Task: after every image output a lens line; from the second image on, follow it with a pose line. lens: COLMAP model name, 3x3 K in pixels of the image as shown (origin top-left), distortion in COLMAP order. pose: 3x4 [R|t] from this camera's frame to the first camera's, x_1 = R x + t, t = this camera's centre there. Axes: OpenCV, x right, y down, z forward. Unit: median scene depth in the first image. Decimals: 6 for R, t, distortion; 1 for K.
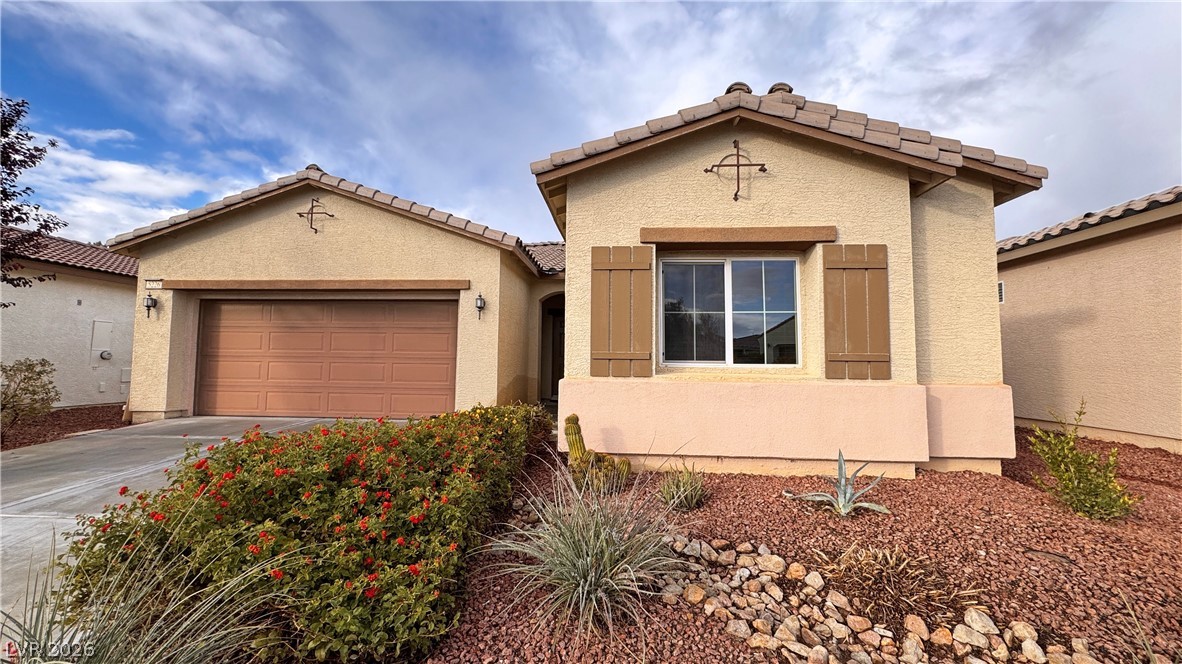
lens RADIAL K [[470.1, 0, 591.2], [0, 470.1, 330.9], [0, 0, 1]] dist [-0.001705, -0.000199]
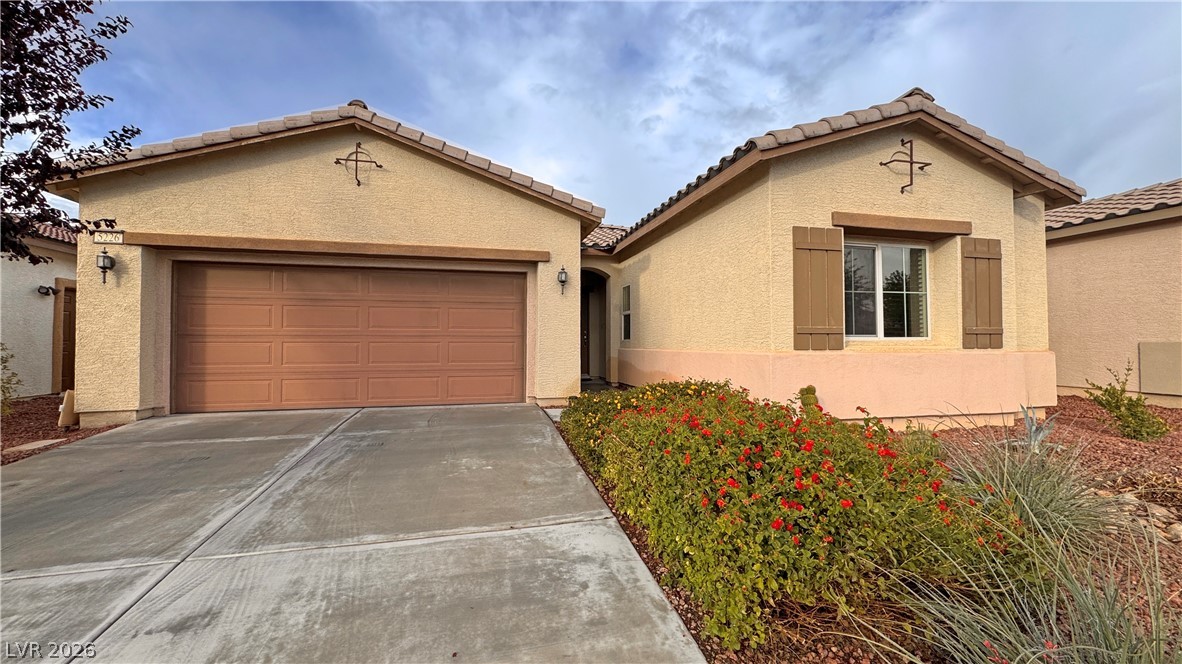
lens RADIAL K [[470.1, 0, 591.2], [0, 470.1, 330.9], [0, 0, 1]] dist [-0.001705, -0.000199]
pose [[0.953032, -0.004403, 0.302838, -0.462198], [-0.009093, 0.999028, 0.043140, 0.007529], [-0.302734, -0.043868, 0.952065, 0.082743]]
